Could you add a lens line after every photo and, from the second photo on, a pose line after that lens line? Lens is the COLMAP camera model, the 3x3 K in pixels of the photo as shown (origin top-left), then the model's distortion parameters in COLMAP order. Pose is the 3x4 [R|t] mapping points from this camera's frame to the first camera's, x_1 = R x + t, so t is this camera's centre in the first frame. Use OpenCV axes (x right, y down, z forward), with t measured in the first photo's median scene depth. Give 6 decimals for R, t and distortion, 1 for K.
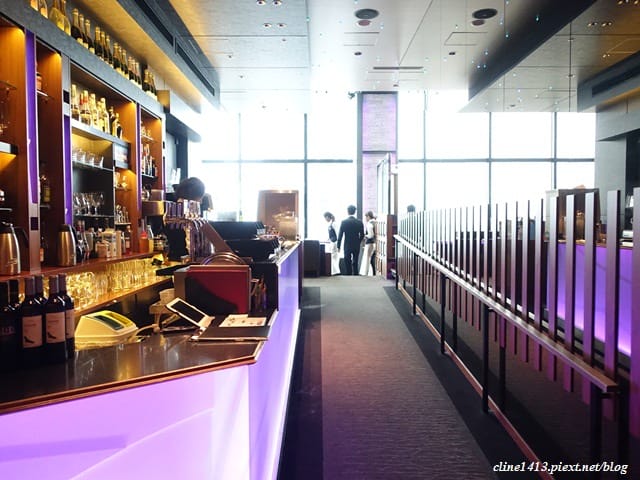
lens RADIAL K [[496.8, 0, 320.0], [0, 496.8, 240.0], [0, 0, 1]] dist [-0.004203, -0.002200]
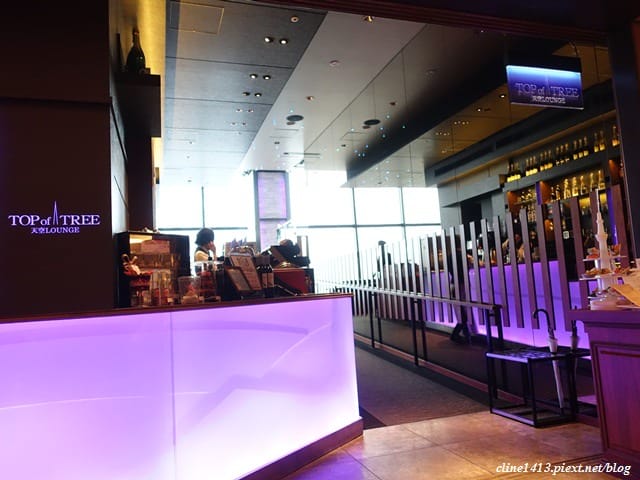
lens RADIAL K [[496.8, 0, 320.0], [0, 496.8, 240.0], [0, 0, 1]] dist [-0.004203, -0.002200]
pose [[0.952976, -0.021629, 0.302273, -0.168486], [0.066015, 0.988312, -0.137408, 0.053570], [-0.295768, 0.150902, 0.943266, -0.187964]]
